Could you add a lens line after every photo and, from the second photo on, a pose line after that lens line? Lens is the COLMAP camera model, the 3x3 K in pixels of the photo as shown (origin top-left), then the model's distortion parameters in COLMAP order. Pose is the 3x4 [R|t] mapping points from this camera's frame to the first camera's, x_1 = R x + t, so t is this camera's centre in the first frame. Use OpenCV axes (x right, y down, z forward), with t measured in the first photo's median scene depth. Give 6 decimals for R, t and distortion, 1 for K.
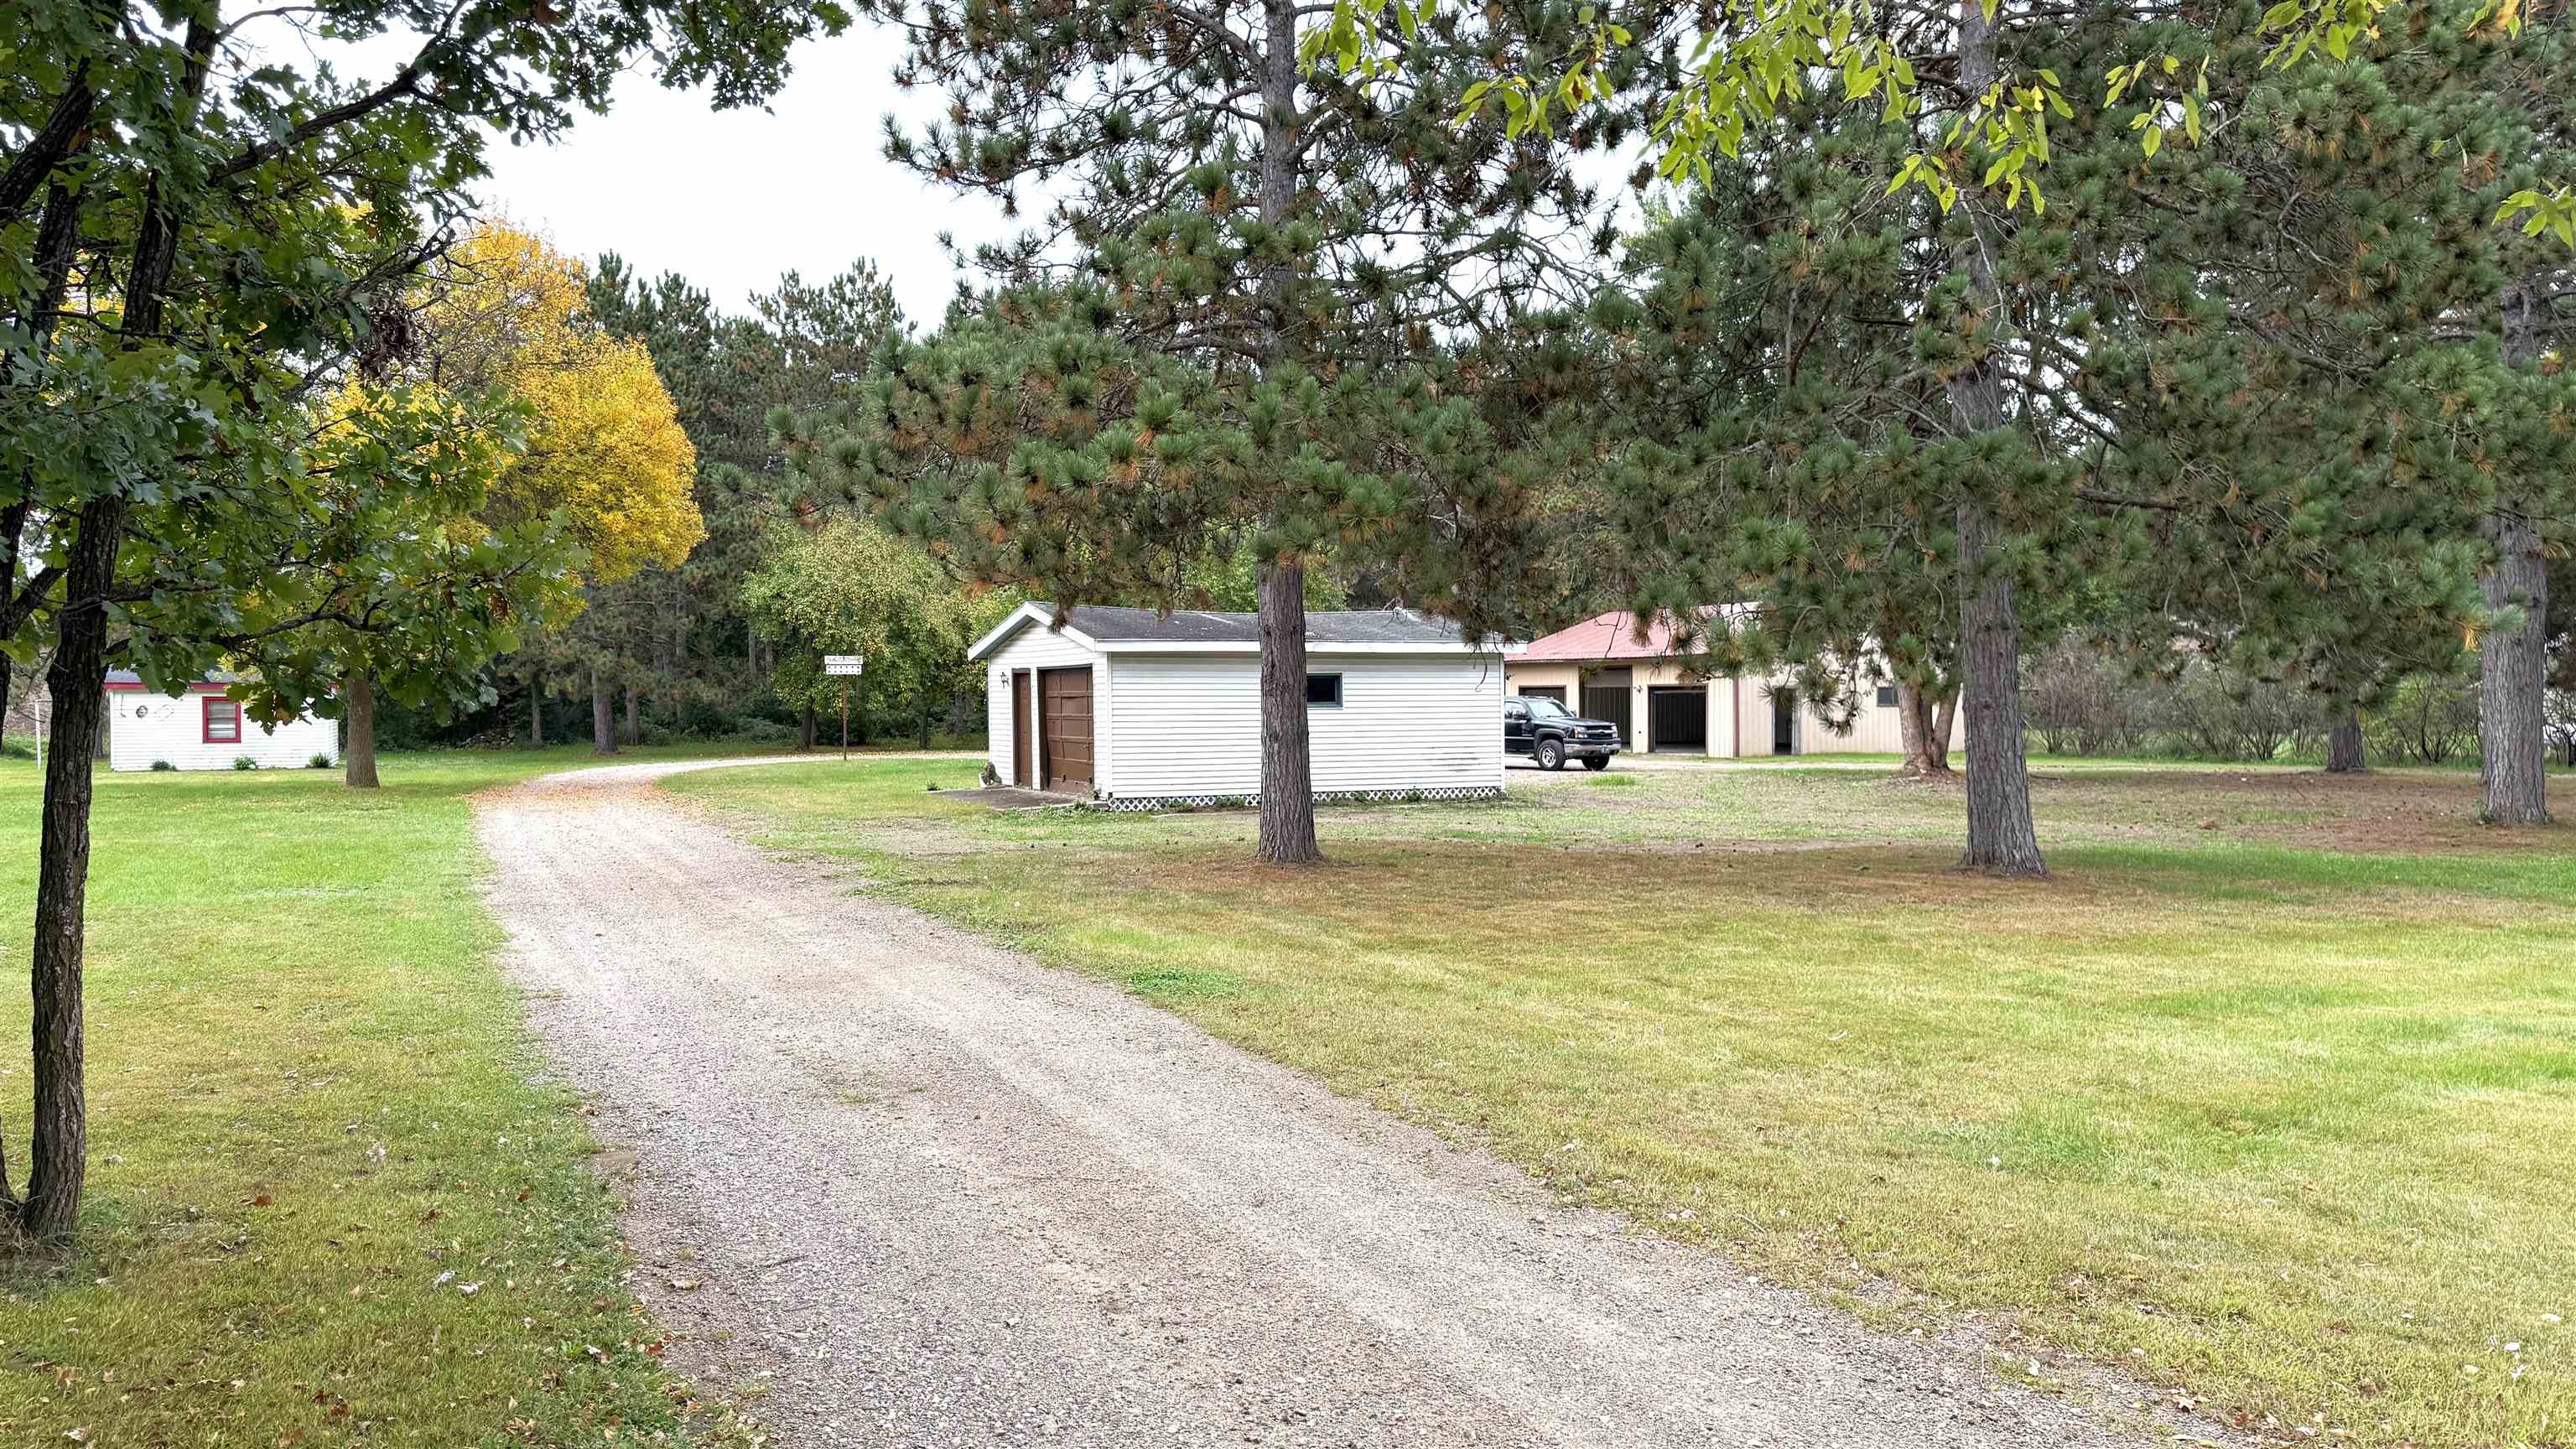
lens RADIAL K [[1769.7, 0, 1336.3], [0, 1769.7, 726.6], [0, 0, 1]] dist [0.059344, -0.118101]
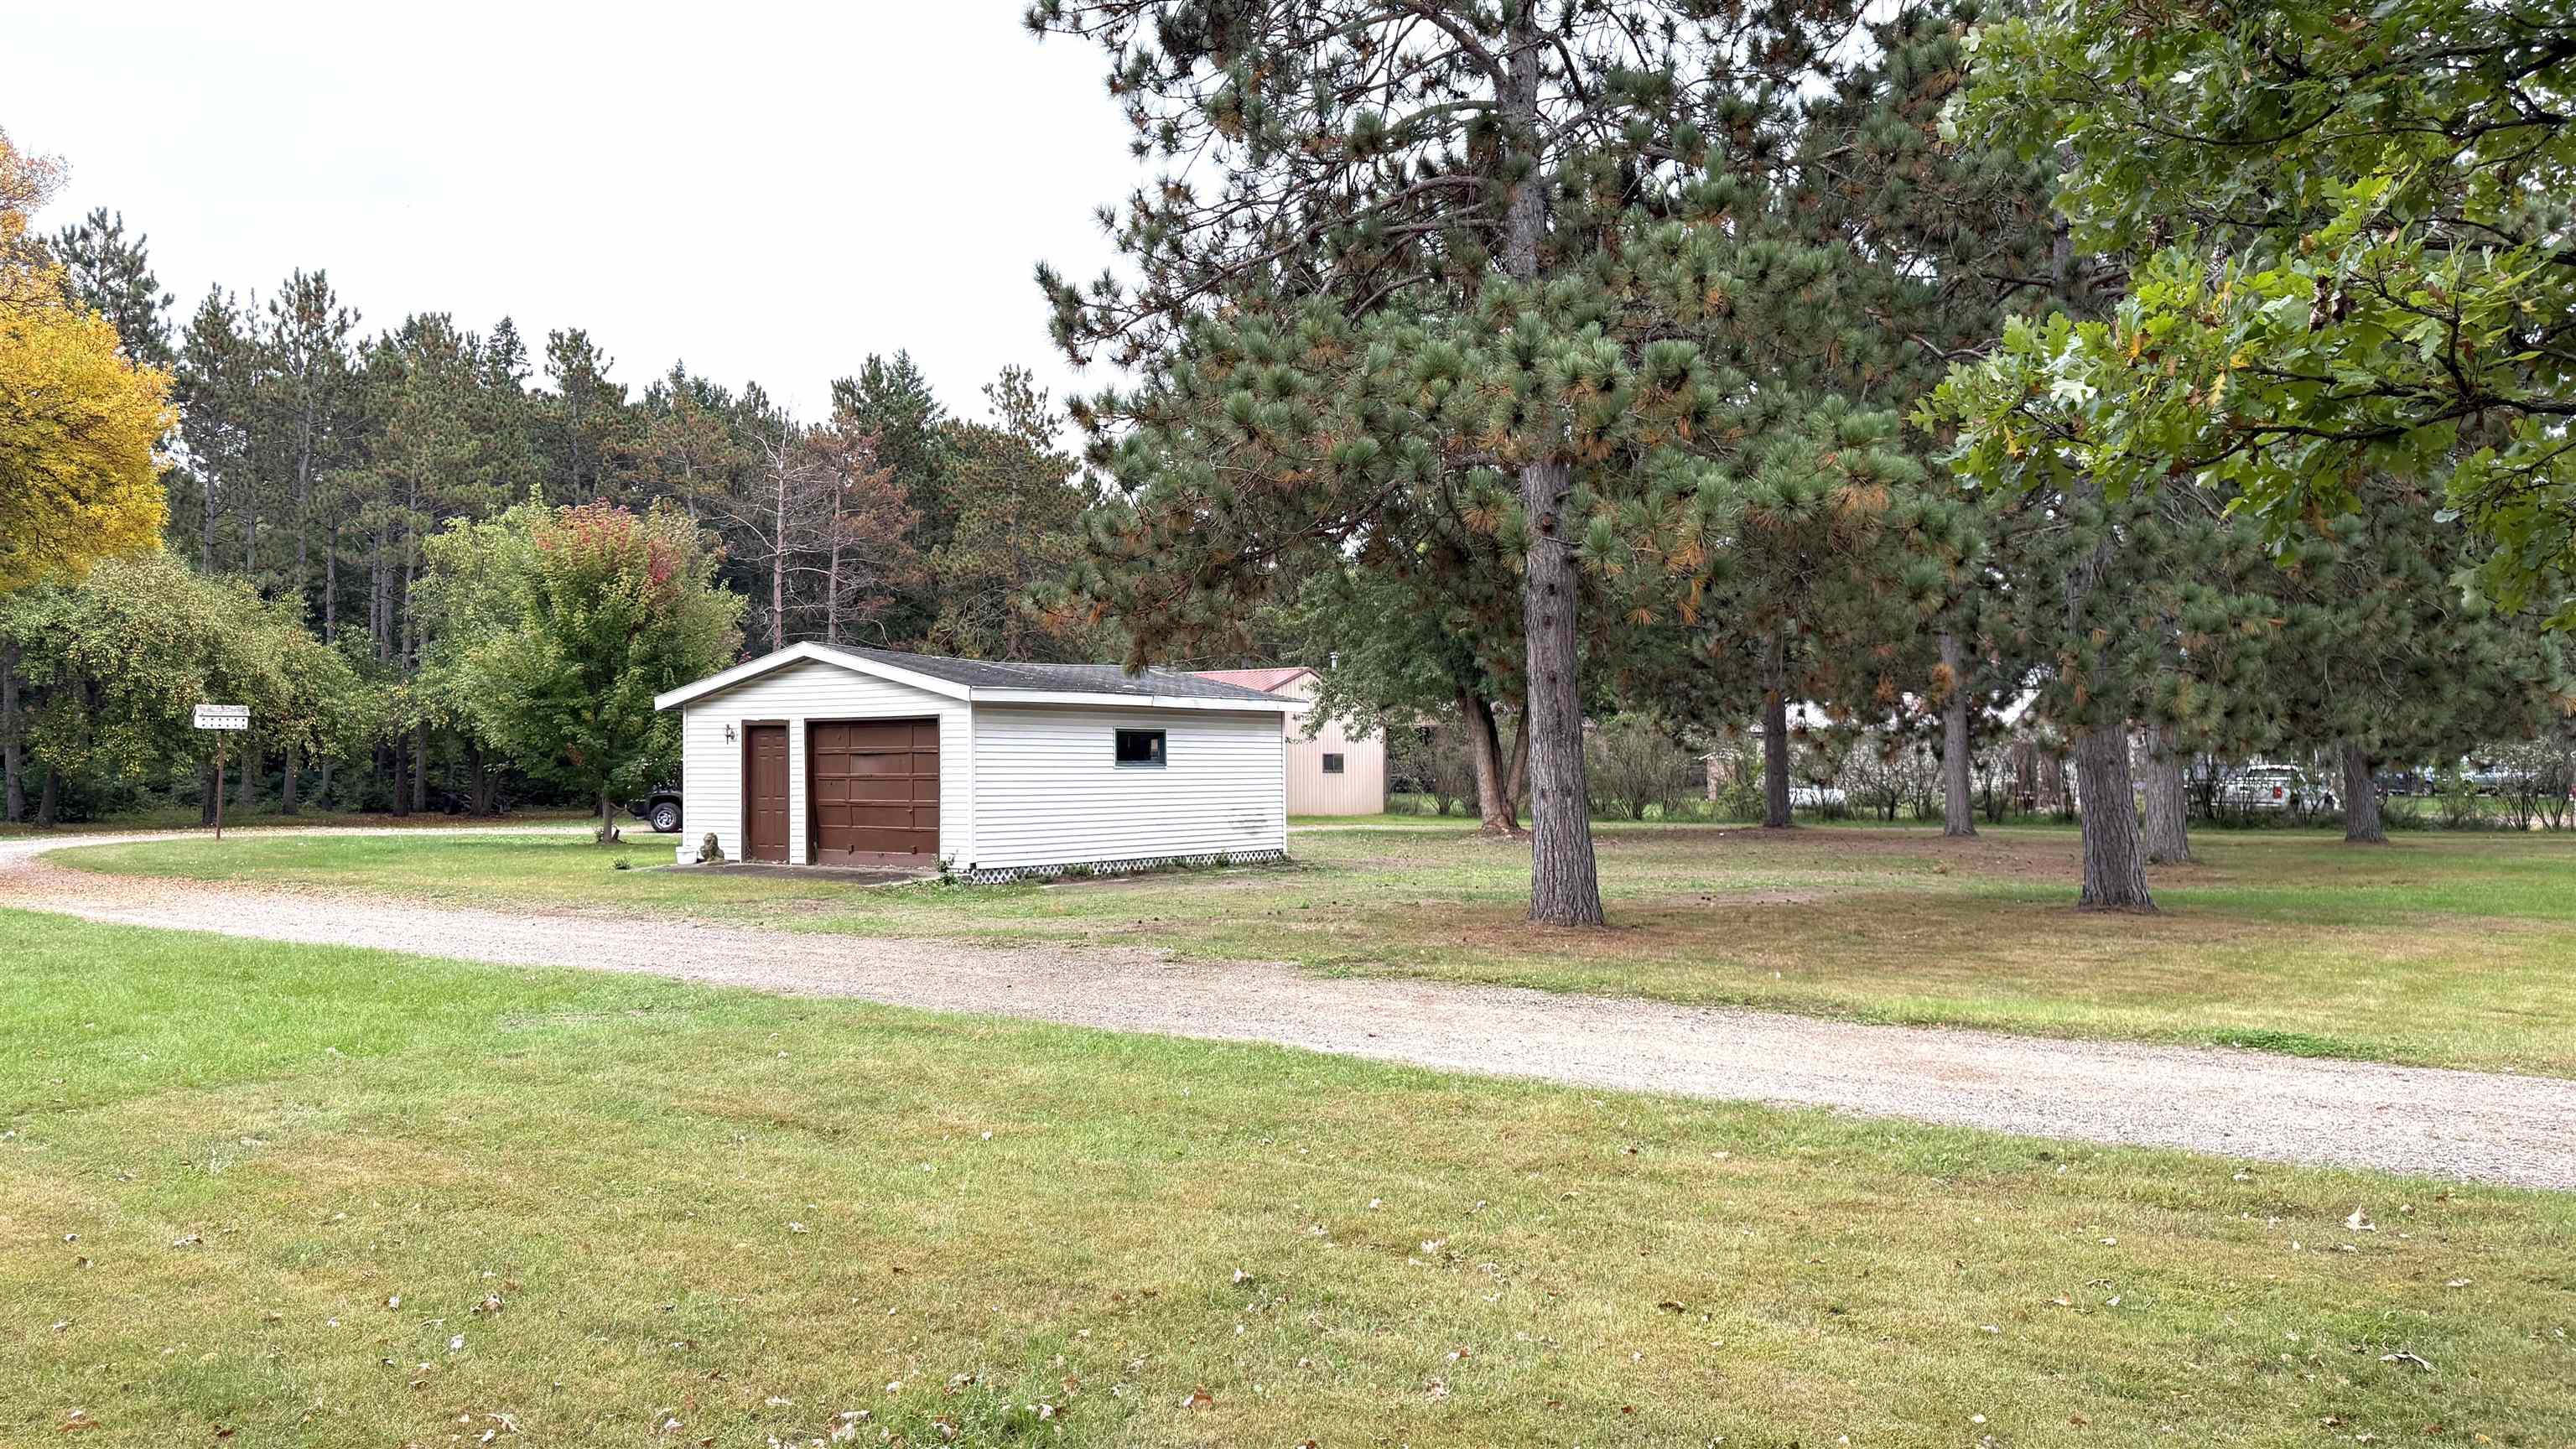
lens RADIAL K [[1769.7, 0, 1336.3], [0, 1769.7, 726.6], [0, 0, 1]] dist [0.059344, -0.118101]
pose [[0.885959, 0.013496, 0.463568, -0.311886], [0.005141, 0.999229, -0.038917, 0.004115], [-0.463736, 0.036862, 0.885206, 0.120080]]
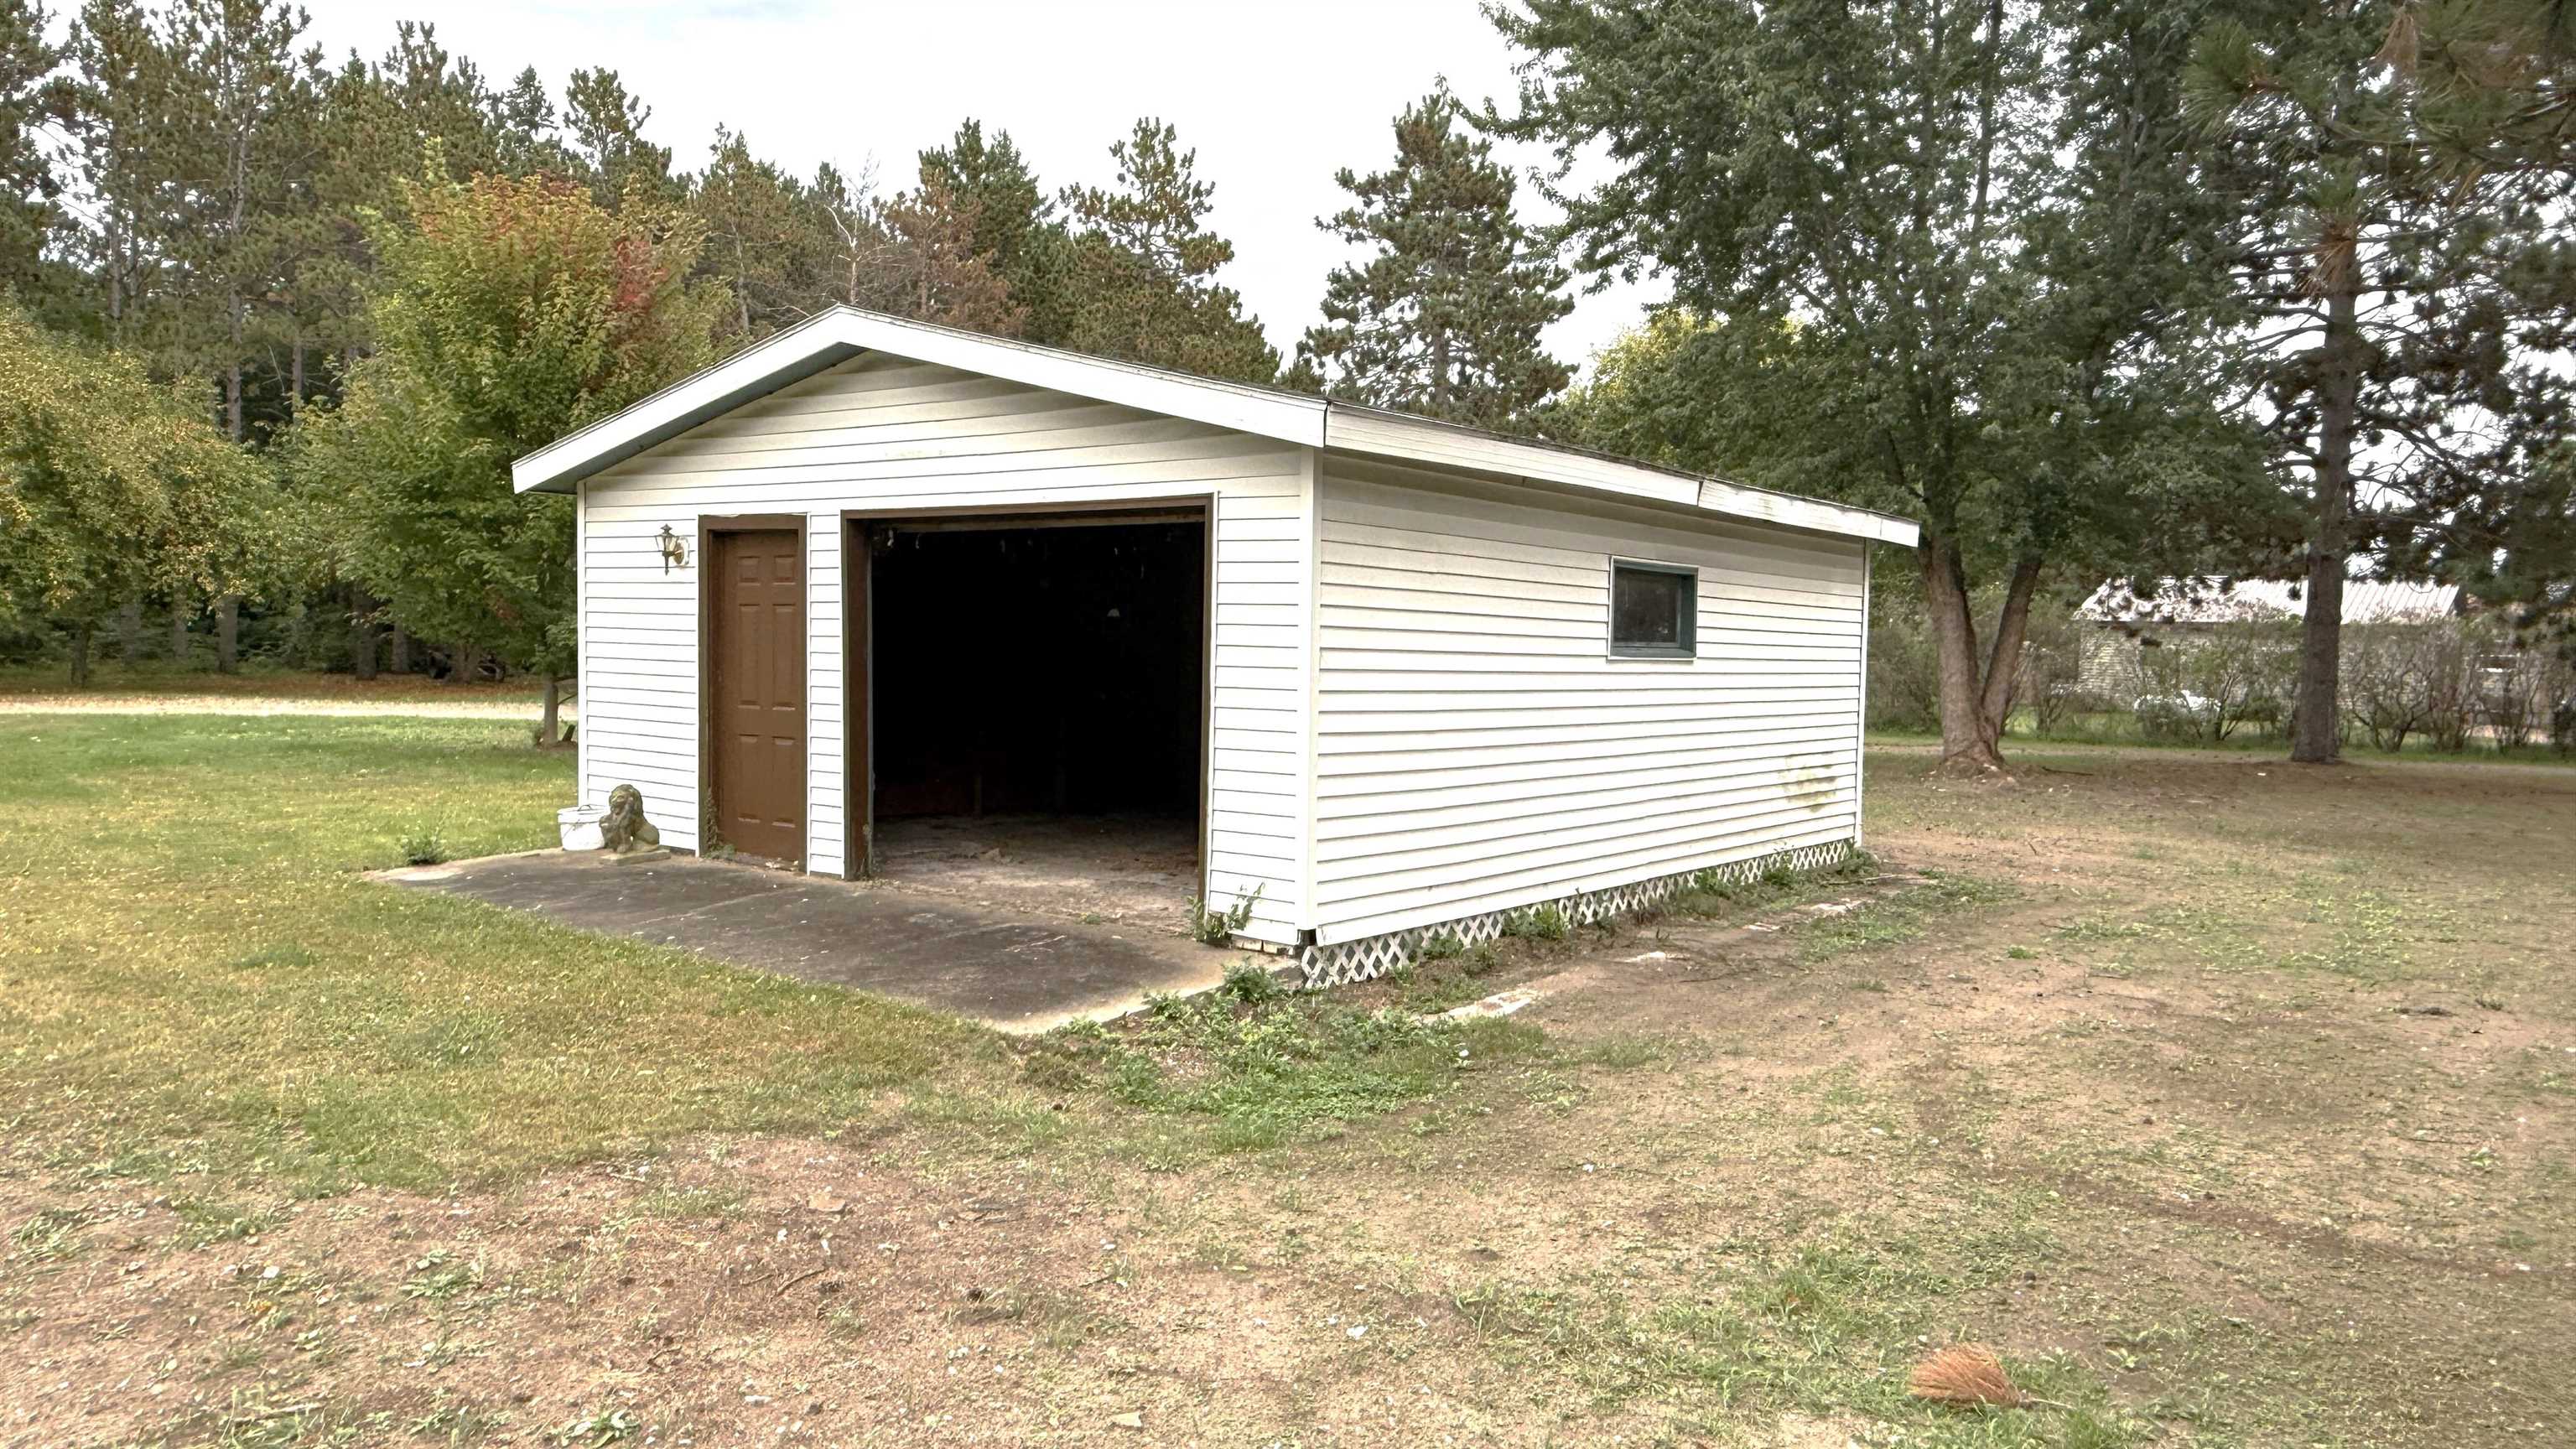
lens RADIAL K [[1777.4, 0, 1288.0], [0, 1777.4, 724.5], [0, 0, 1]] dist [0.000876, 0.003708]
pose [[0.915075, 0.012676, 0.403084, -0.209894], [-0.026573, 0.999229, 0.028903, -0.005093], [-0.402407, -0.037159, 0.914706, 0.607738]]
